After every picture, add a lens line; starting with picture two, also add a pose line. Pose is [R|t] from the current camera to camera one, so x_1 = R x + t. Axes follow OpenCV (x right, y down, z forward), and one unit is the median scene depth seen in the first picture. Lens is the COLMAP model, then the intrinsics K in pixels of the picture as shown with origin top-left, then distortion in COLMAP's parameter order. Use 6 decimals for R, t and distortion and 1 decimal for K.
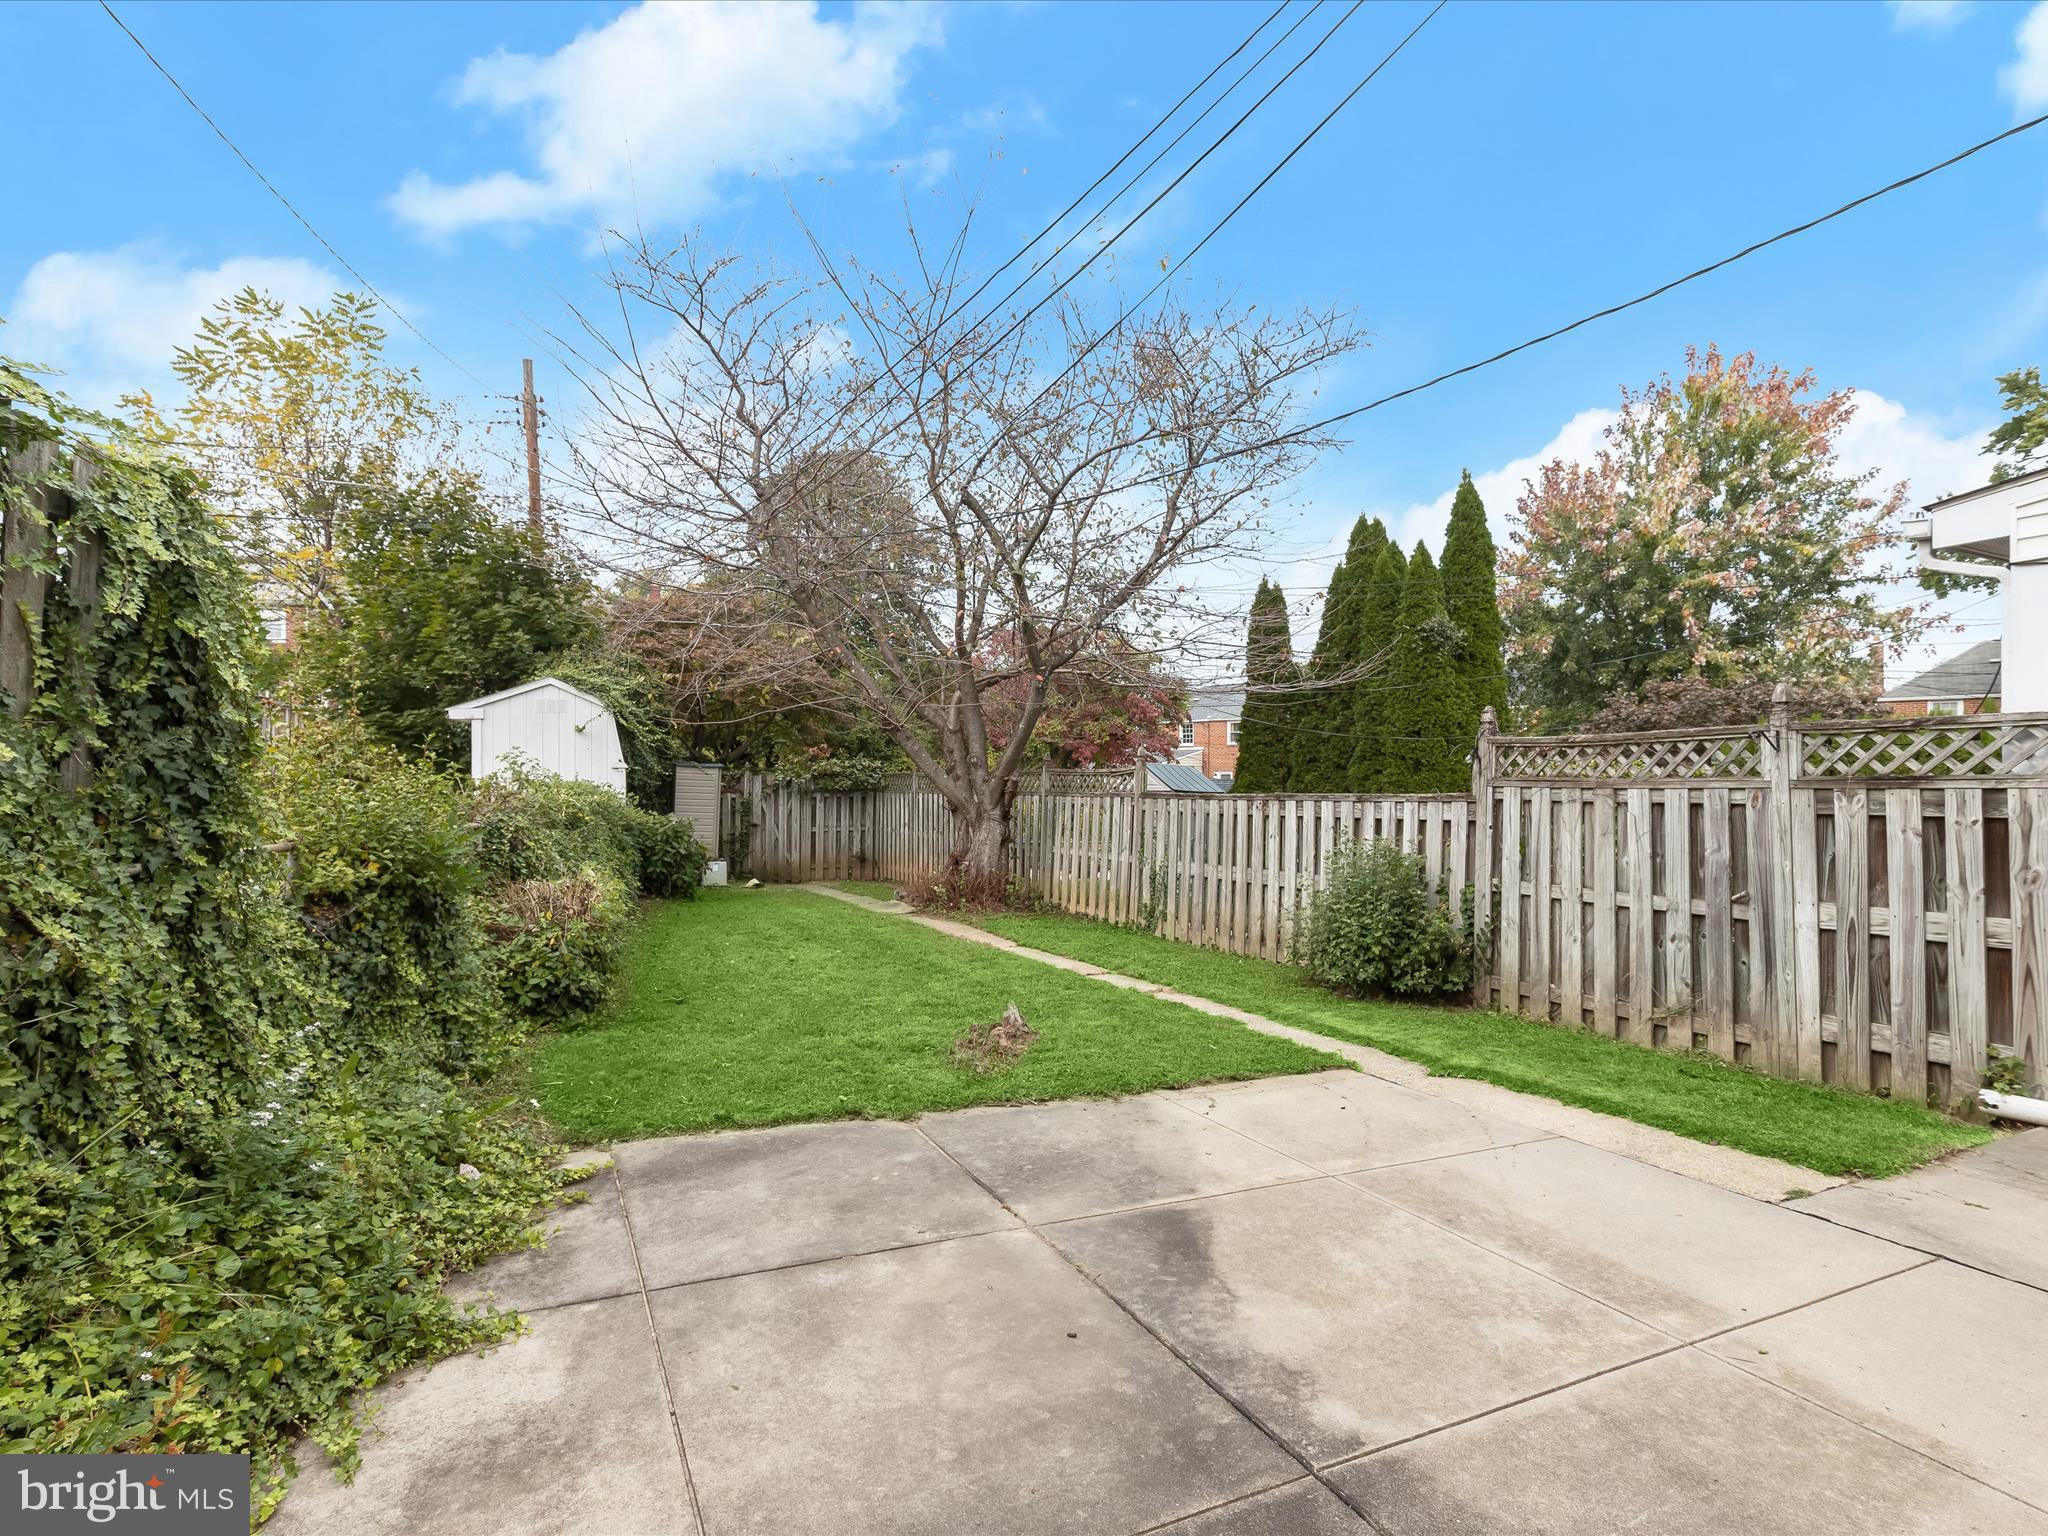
lens RADIAL K [[1029.3, 0, 1024.0], [0, 1029.3, 768.0], [0, 0, 1]] dist [0.004285, -0.002382]
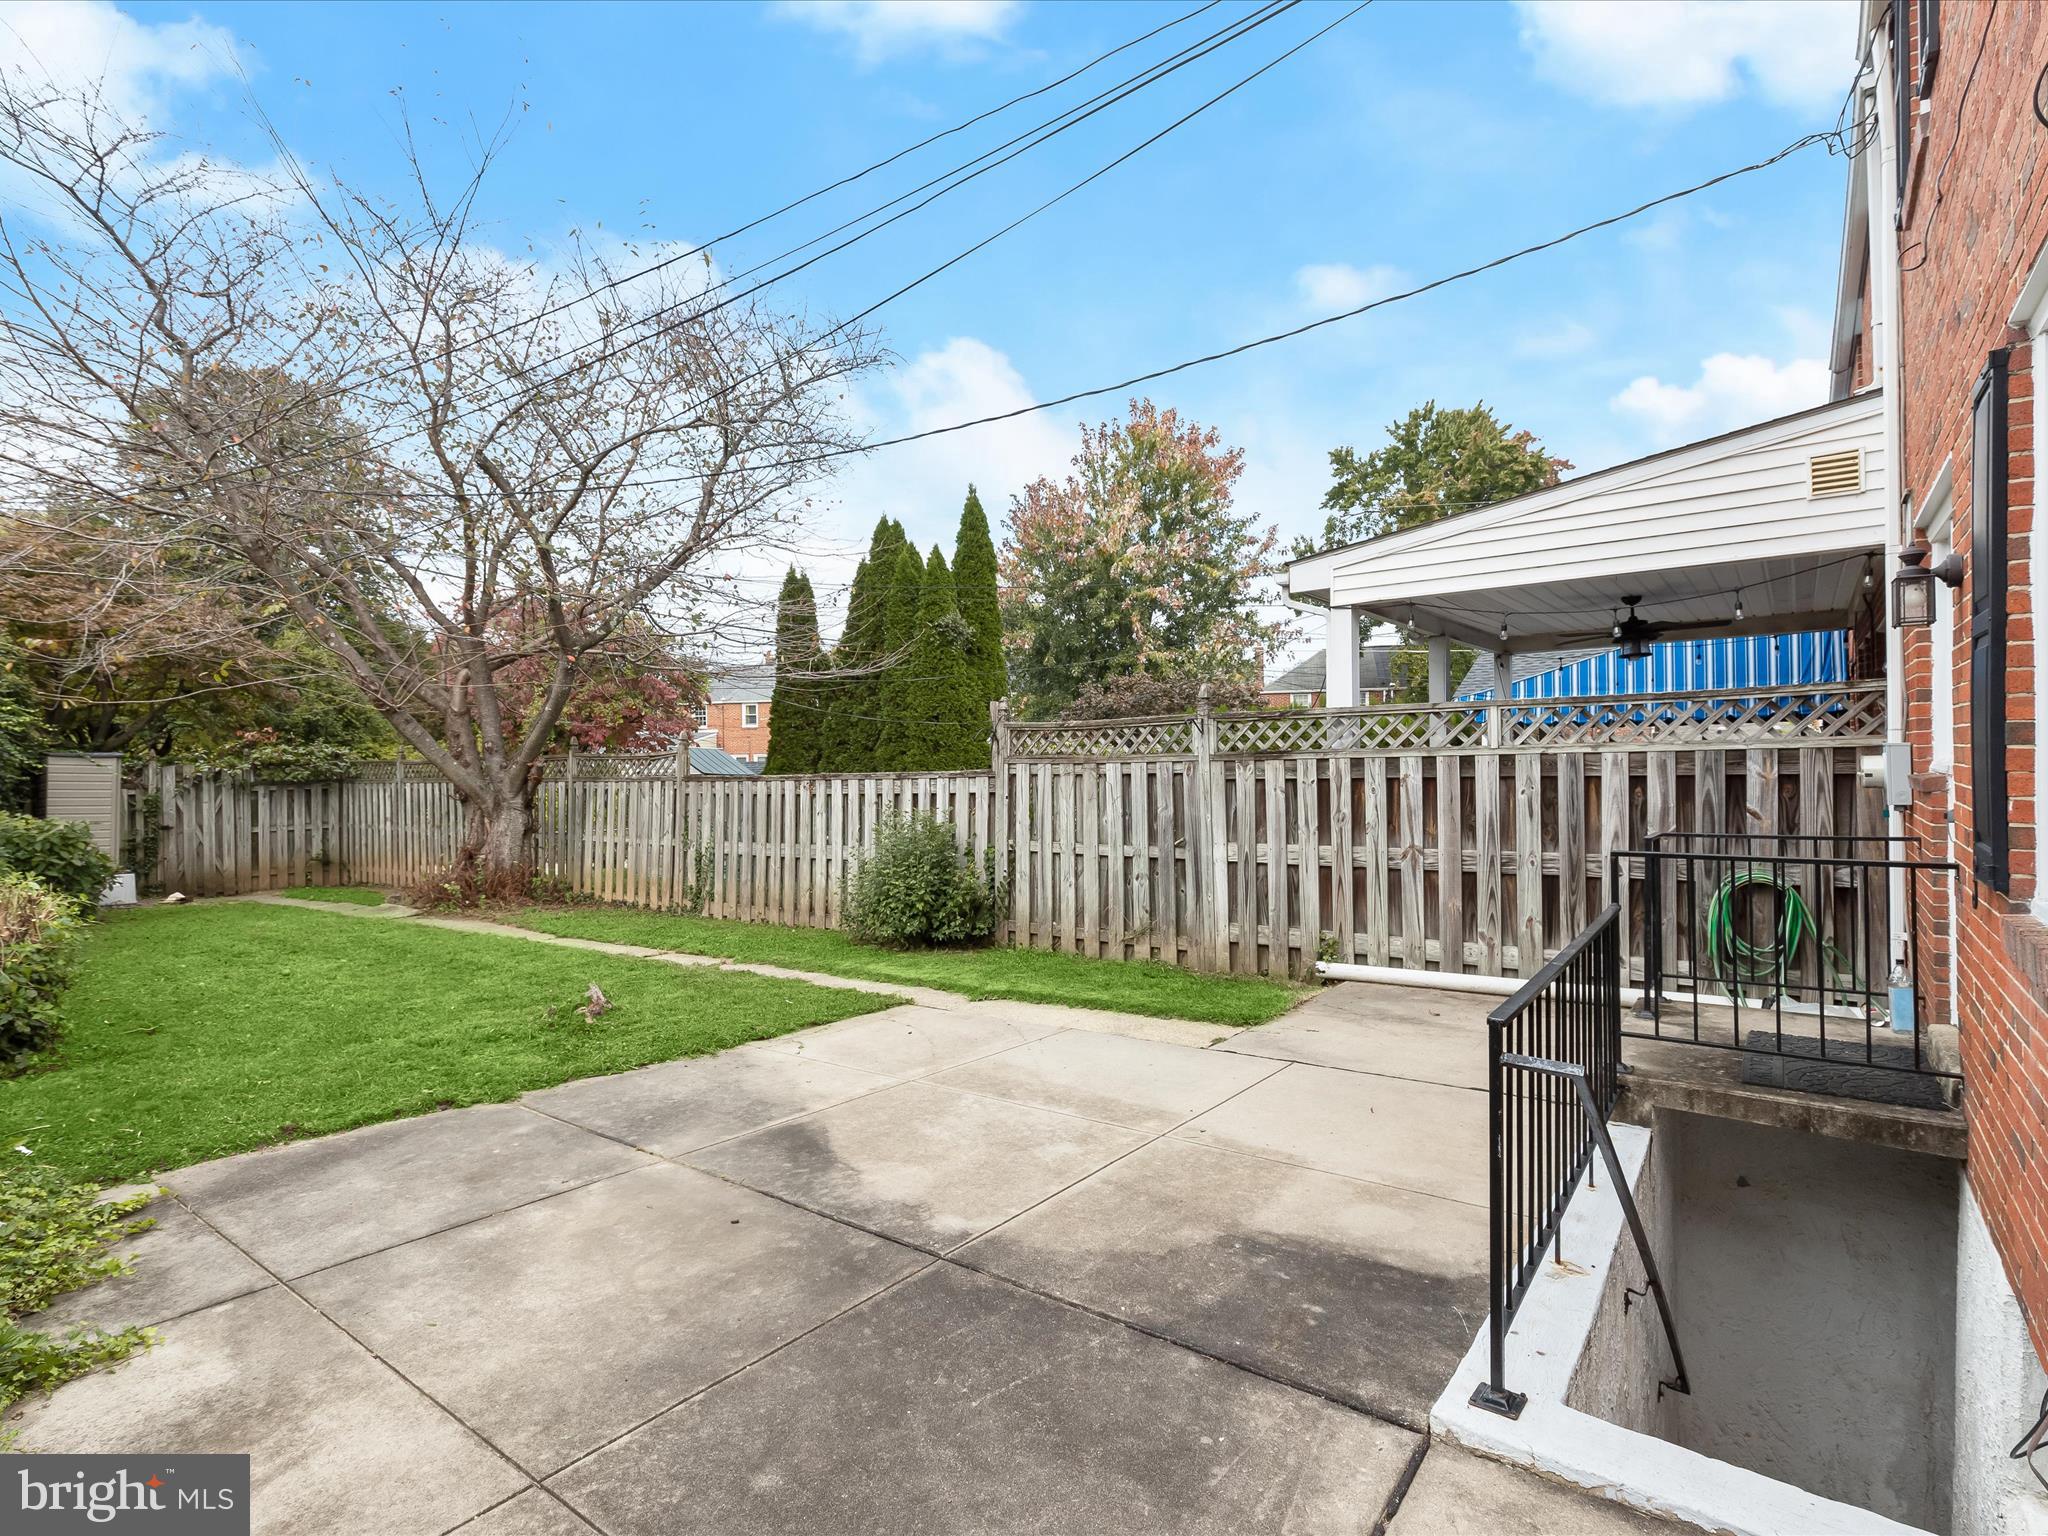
lens RADIAL K [[1029.3, 0, 1024.0], [0, 1029.3, 768.0], [0, 0, 1]] dist [0.004285, -0.002382]
pose [[0.893291, -0.018226, 0.449110, -0.087635], [0.010702, 0.999757, 0.019285, 0.000236], [-0.449352, -0.012420, 0.893268, -0.105954]]
